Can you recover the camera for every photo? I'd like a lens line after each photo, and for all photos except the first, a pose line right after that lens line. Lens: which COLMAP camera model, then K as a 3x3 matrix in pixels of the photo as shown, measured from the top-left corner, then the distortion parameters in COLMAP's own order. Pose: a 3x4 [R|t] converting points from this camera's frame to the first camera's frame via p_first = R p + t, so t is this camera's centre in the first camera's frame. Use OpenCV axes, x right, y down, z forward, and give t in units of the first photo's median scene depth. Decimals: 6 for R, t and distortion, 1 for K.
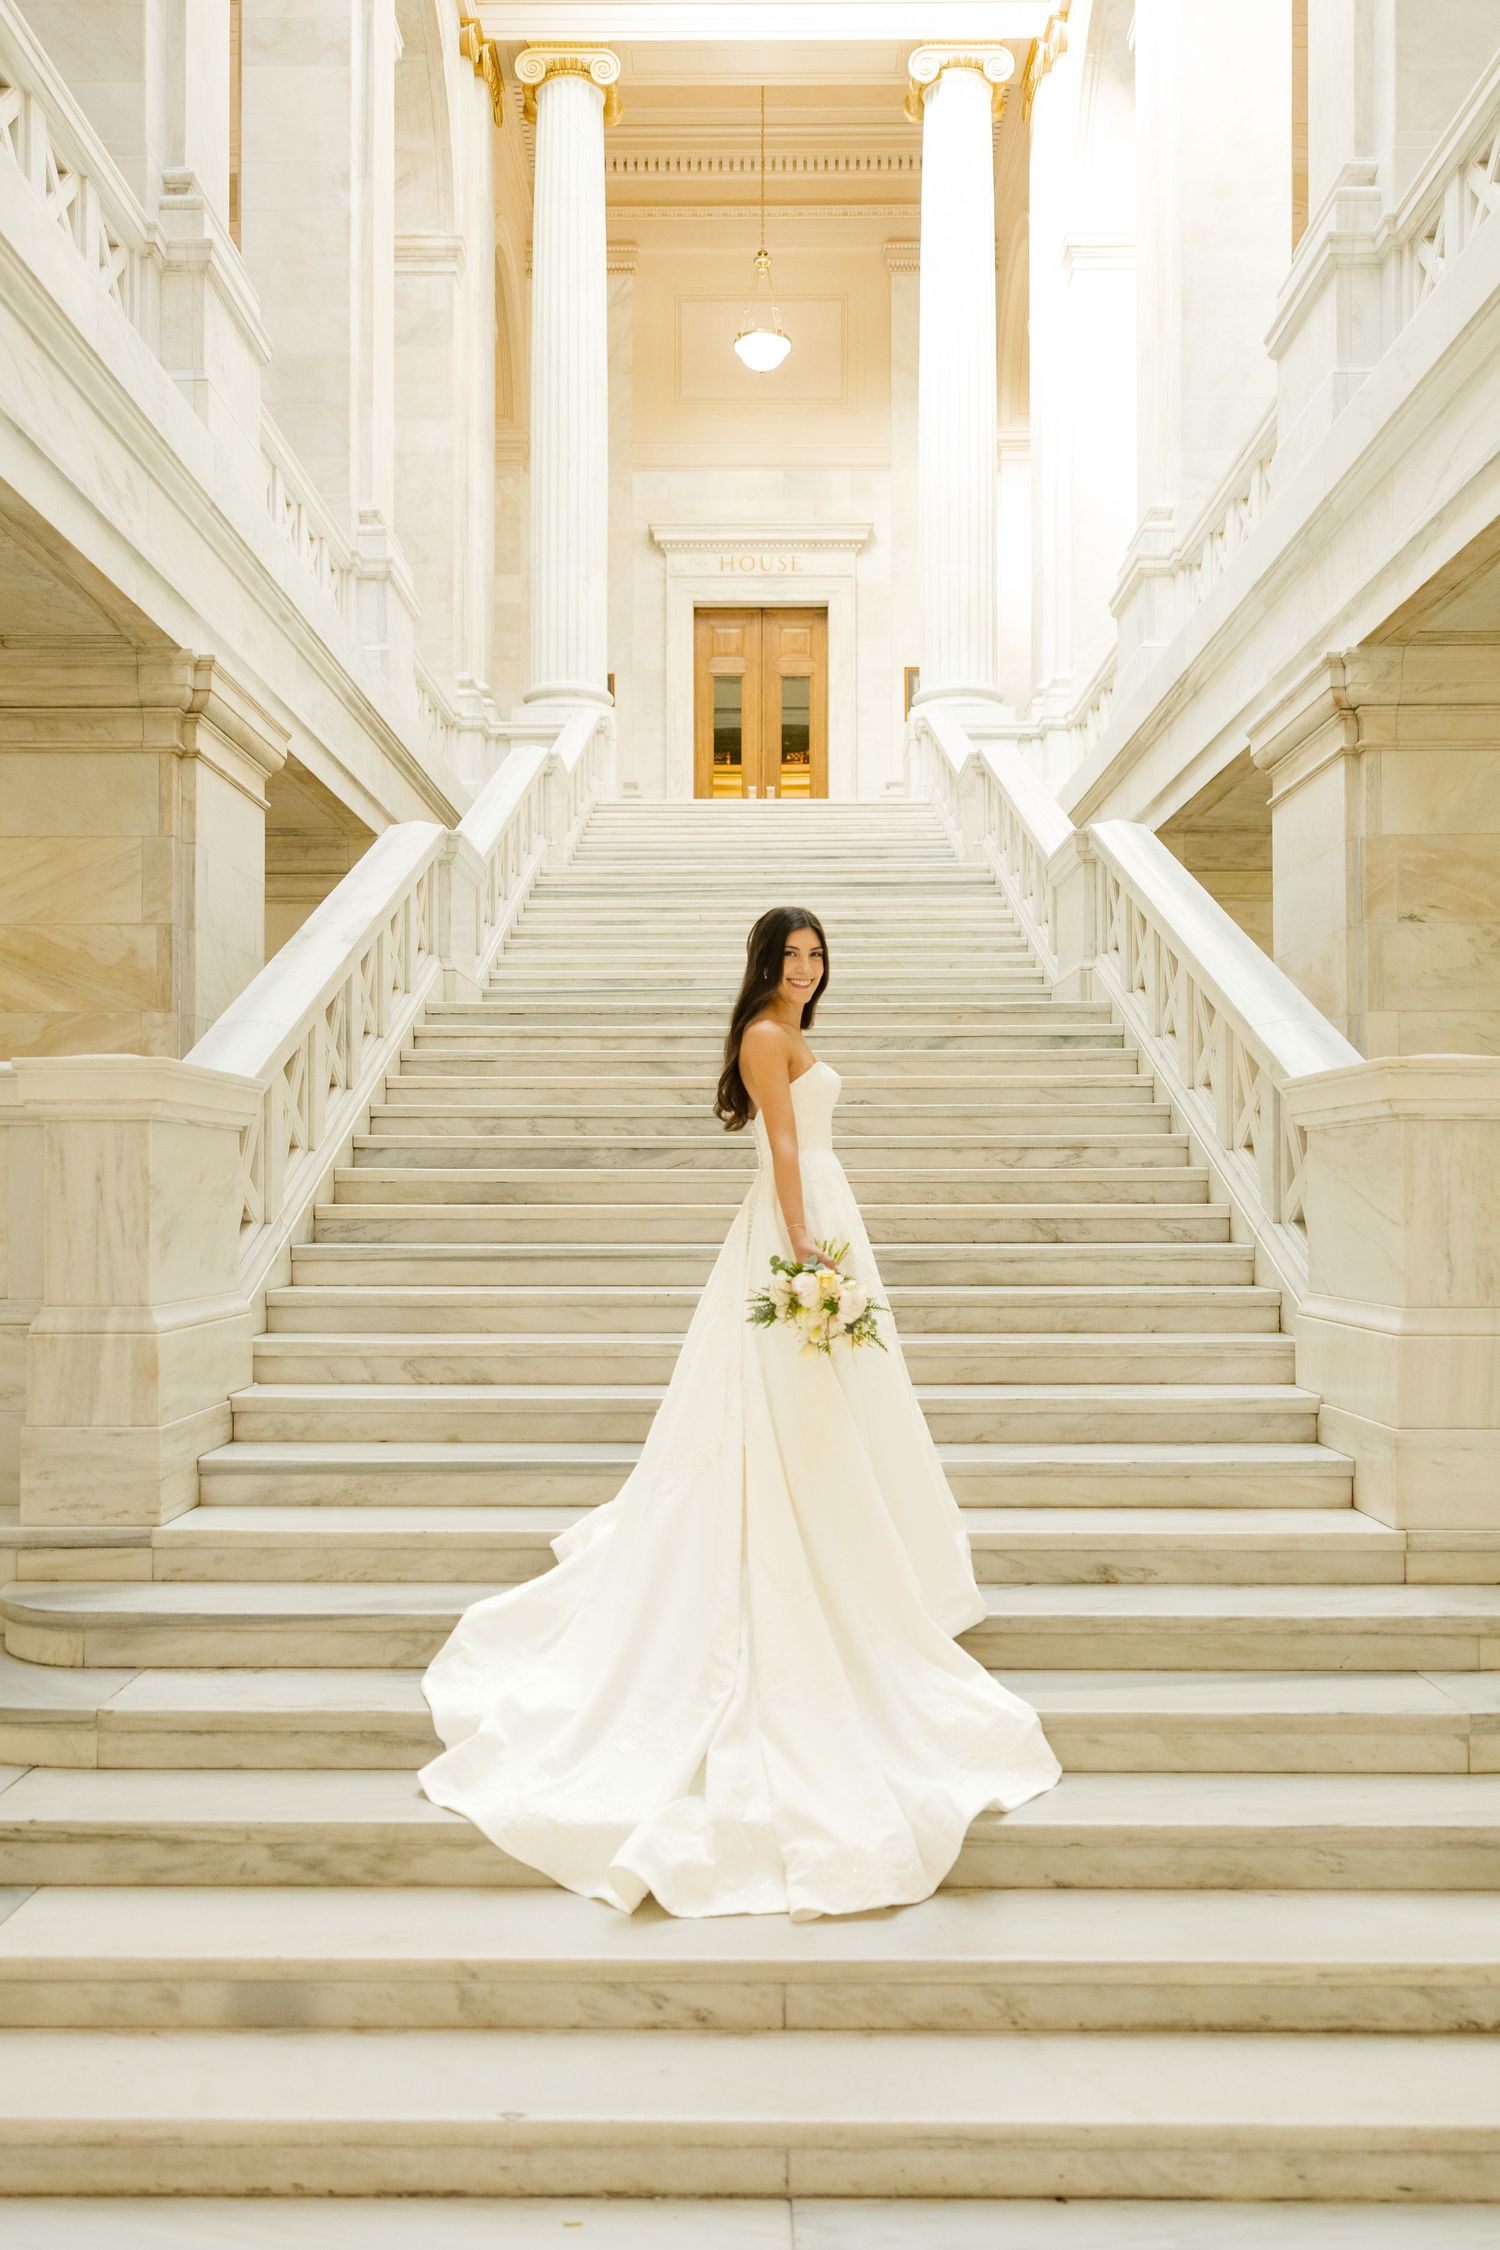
lens RADIAL K [[1920.0, 0, 735.3], [0, 1920.0, 1153.0], [0, 0, 1]] dist [0.011893, 0.001748]
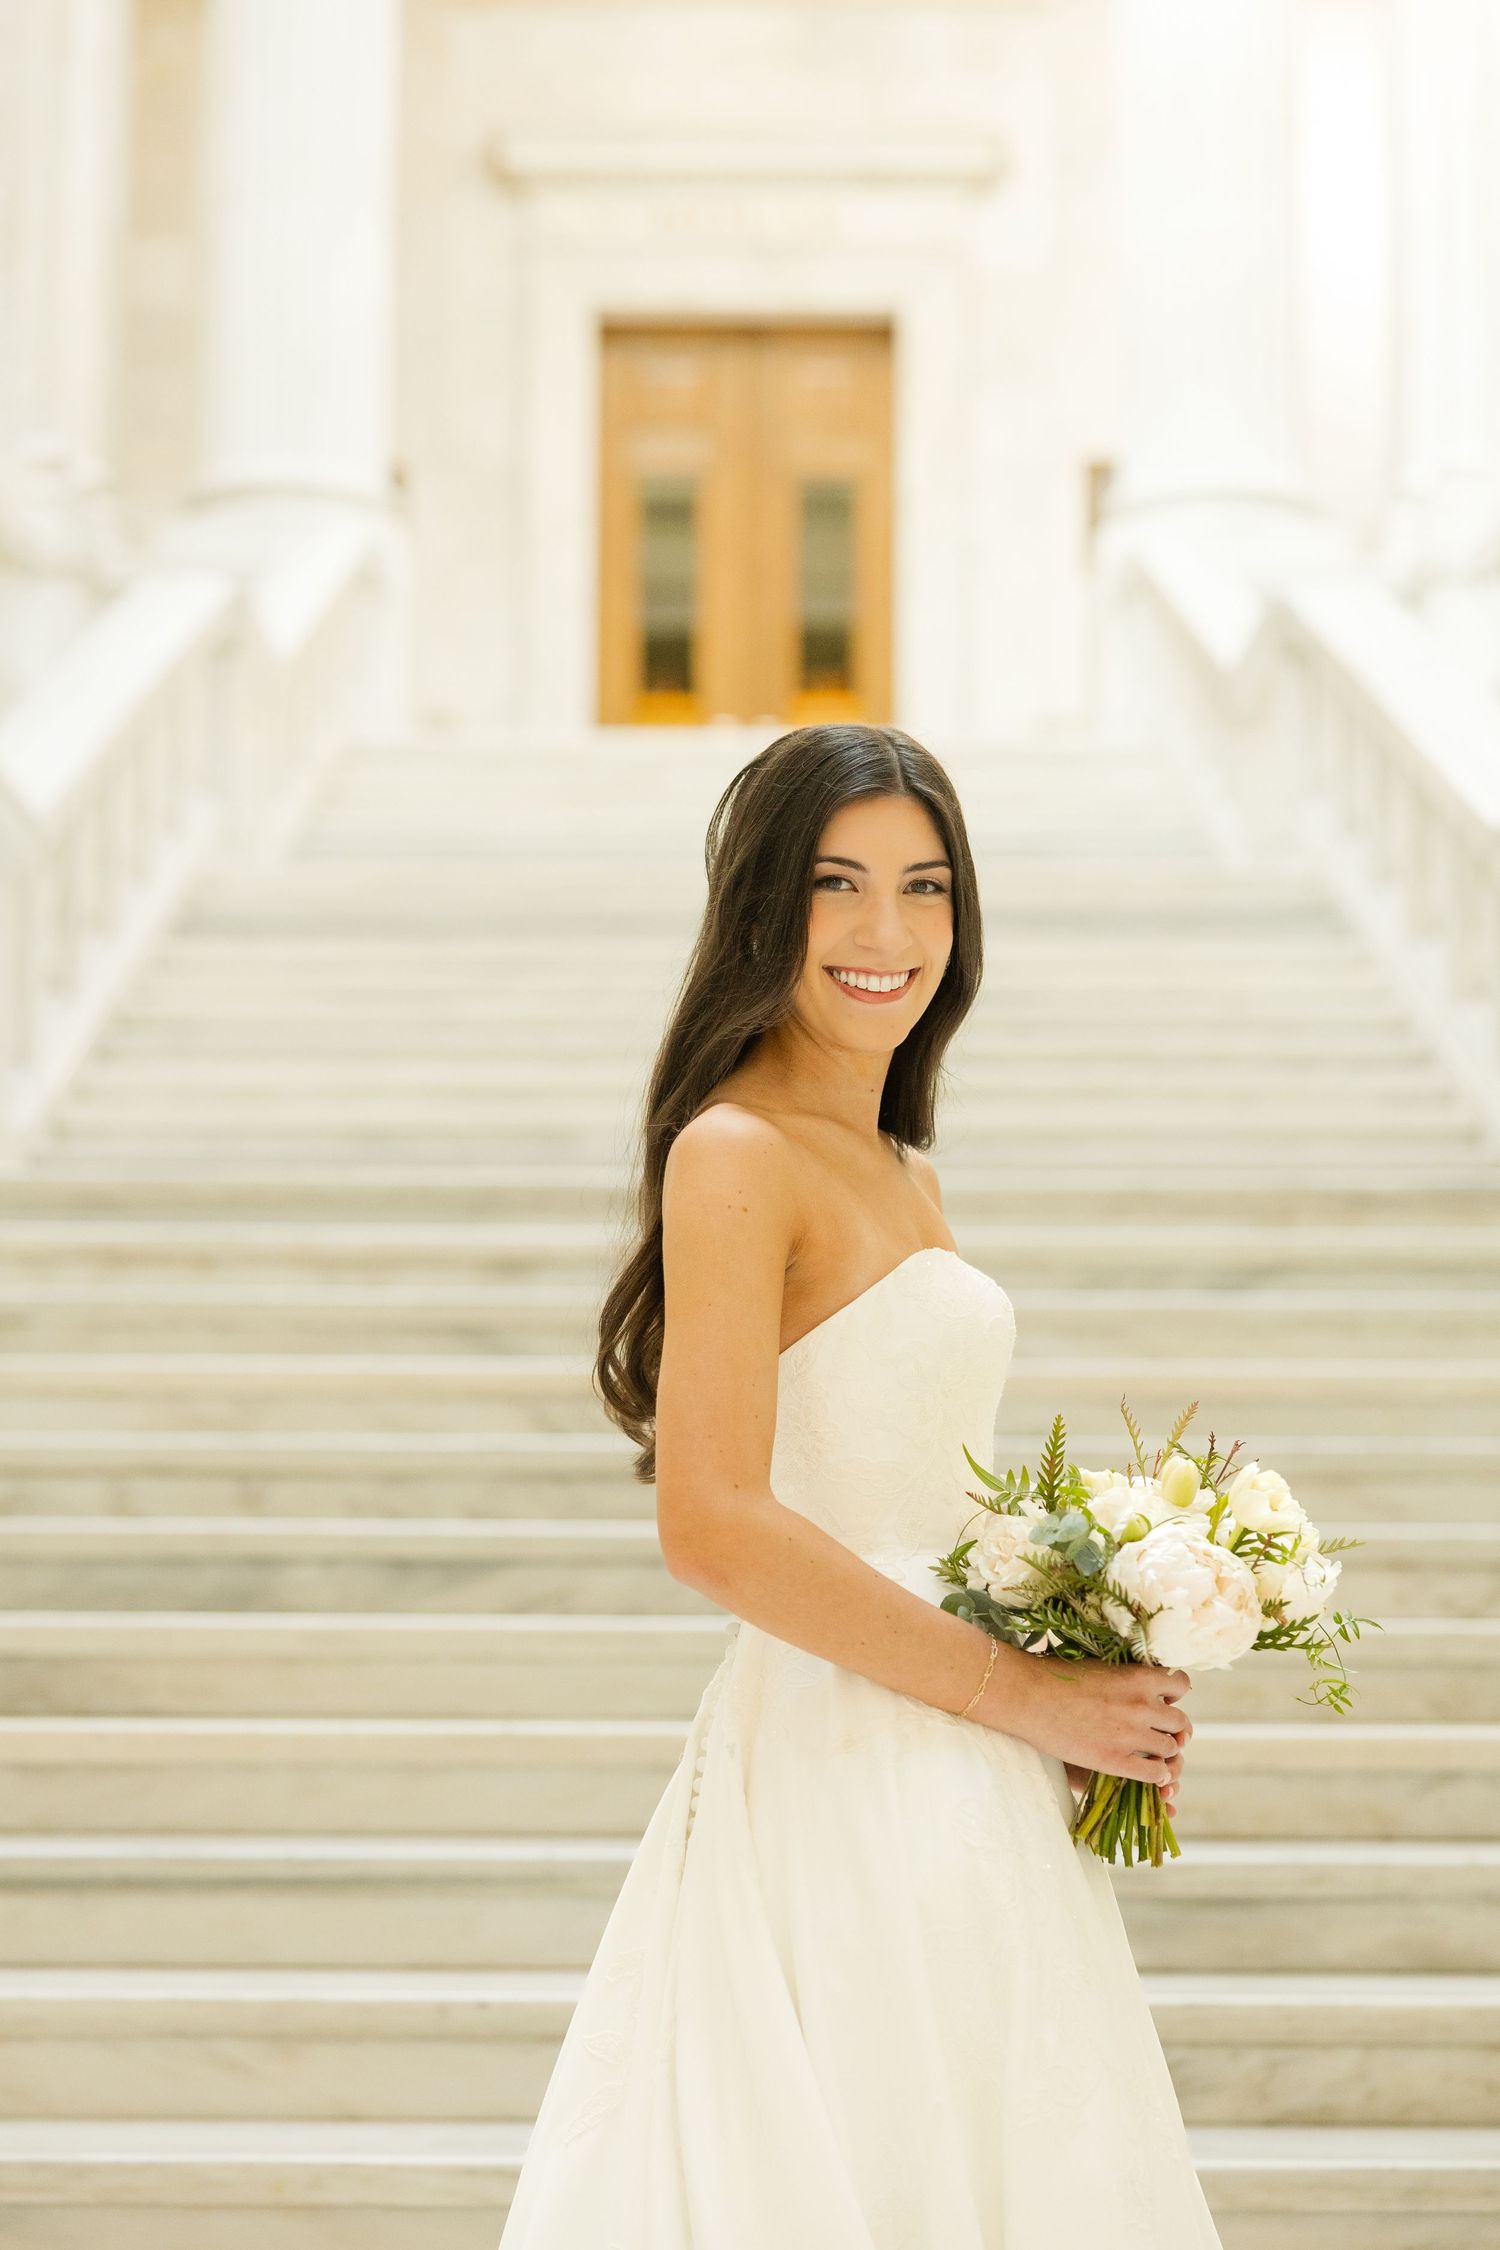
lens RADIAL K [[4266.6, 0, 742.7], [0, 4266.6, 1125.7], [0, 0, 1]] dist [0.039962, -0.173506]
pose [[0.999867, 0.007008, 0.014747, -0.001738], [-0.005360, 0.994034, -0.108938, 0.002923], [-0.015422, 0.108845, 0.993939, 0.182479]]
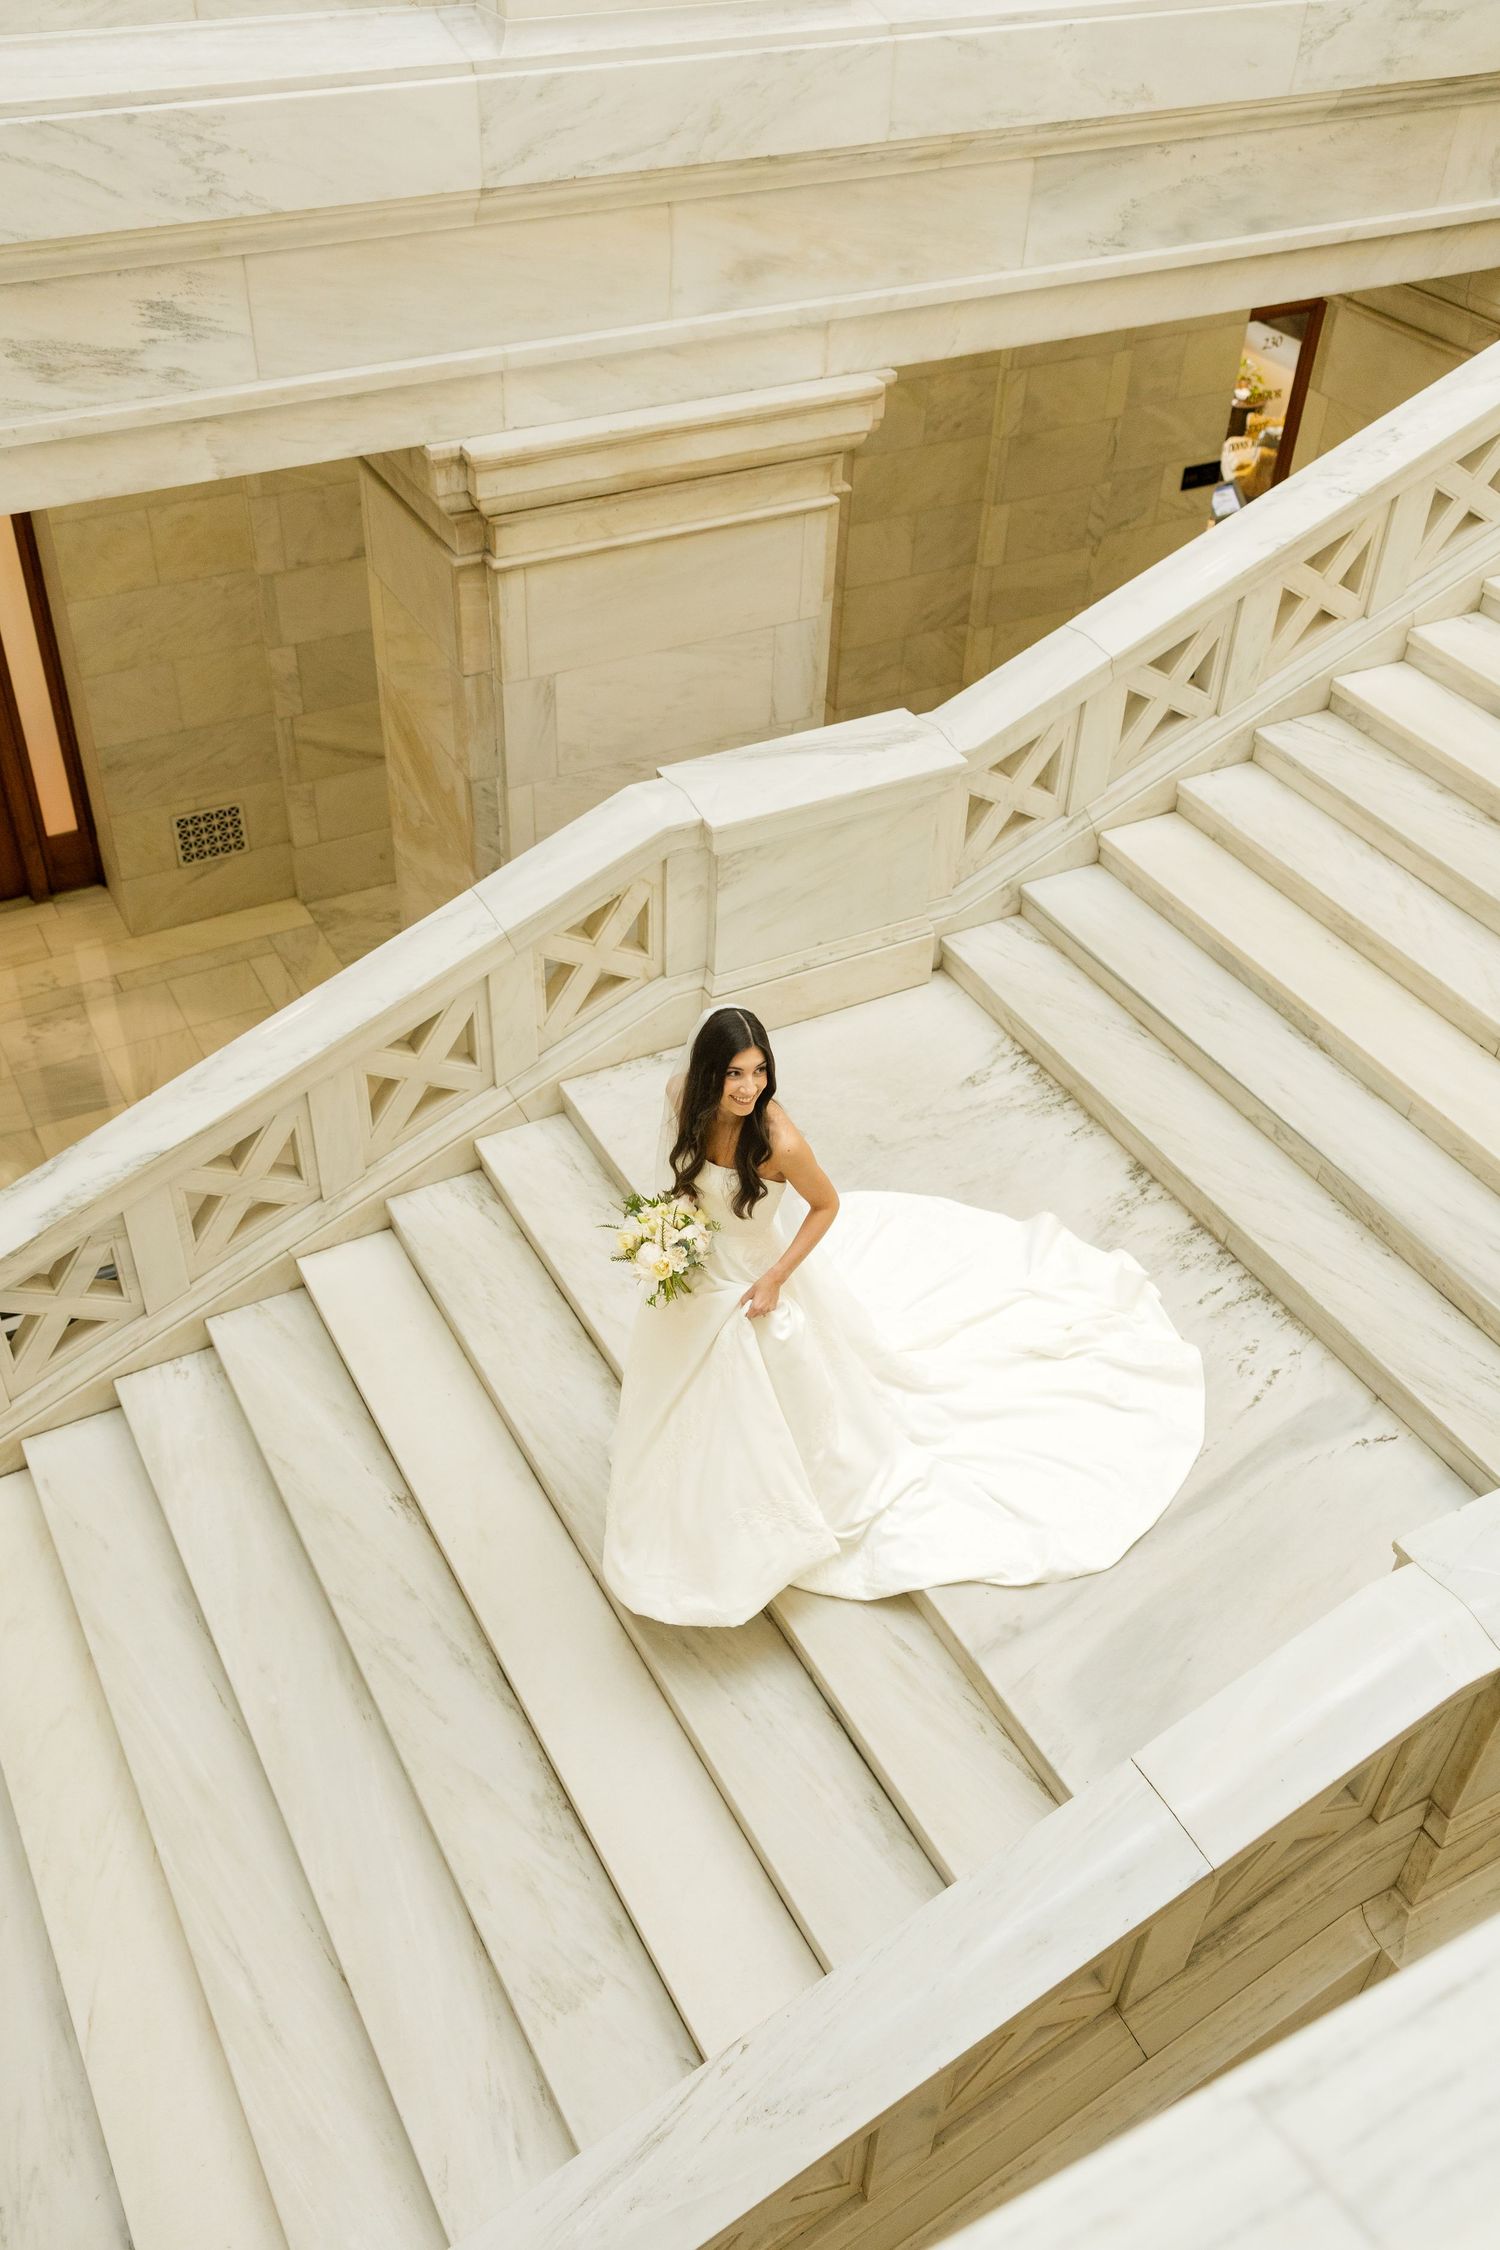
lens RADIAL K [[2013.5, 0, 724.5], [0, 2013.5, 1124.9], [0, 0, 1]] dist [-0.016131, 0.026433]
pose [[0.478601, 0.574550, -0.663953, 0.384230], [-0.007675, 0.758891, 0.651172, -0.573391], [0.877999, -0.306556, 0.367616, 0.812369]]
